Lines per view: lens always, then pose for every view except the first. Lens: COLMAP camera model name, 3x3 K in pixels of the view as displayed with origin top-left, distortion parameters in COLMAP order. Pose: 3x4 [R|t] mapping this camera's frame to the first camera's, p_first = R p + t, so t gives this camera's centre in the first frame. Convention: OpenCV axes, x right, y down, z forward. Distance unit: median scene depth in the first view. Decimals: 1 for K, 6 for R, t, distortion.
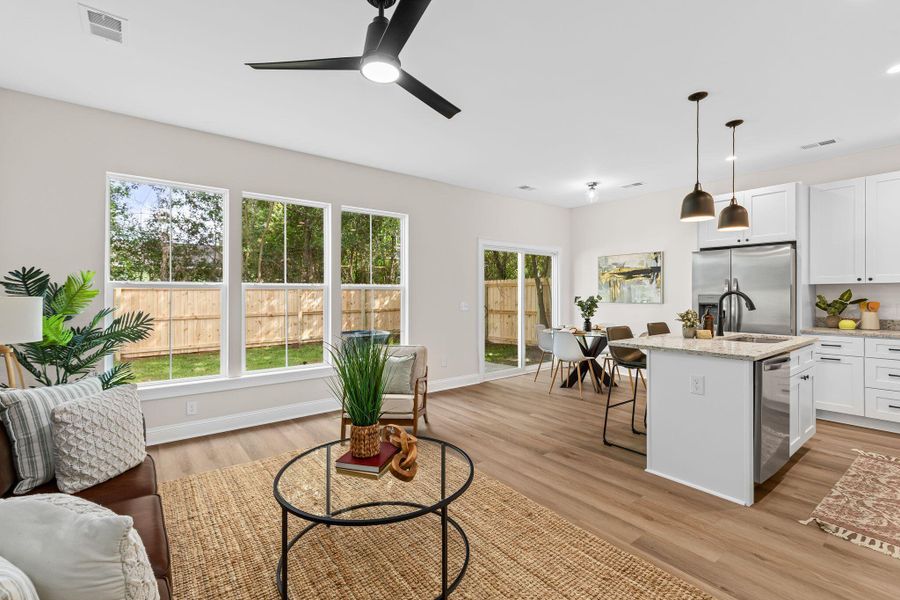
lens RADIAL K [[403.2, 0, 451.3], [0, 403.2, 297.8], [0, 0, 1]] dist [0.000806, -0.000781]
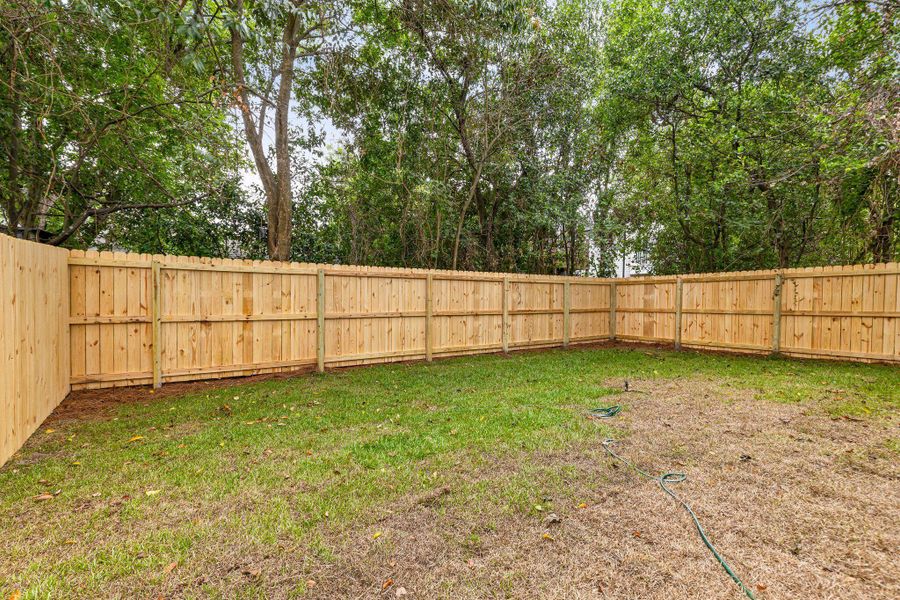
lens RADIAL K [[403.2, 0, 448.8], [0, 403.2, 304.1], [0, 0, 1]] dist [0.000806, -0.000781]
pose [[0.998891, 0.017464, -0.043720, -1.215641], [-0.017422, 0.999847, 0.001336, 0.062983], [0.043737, -0.000573, 0.999043, 0.616584]]
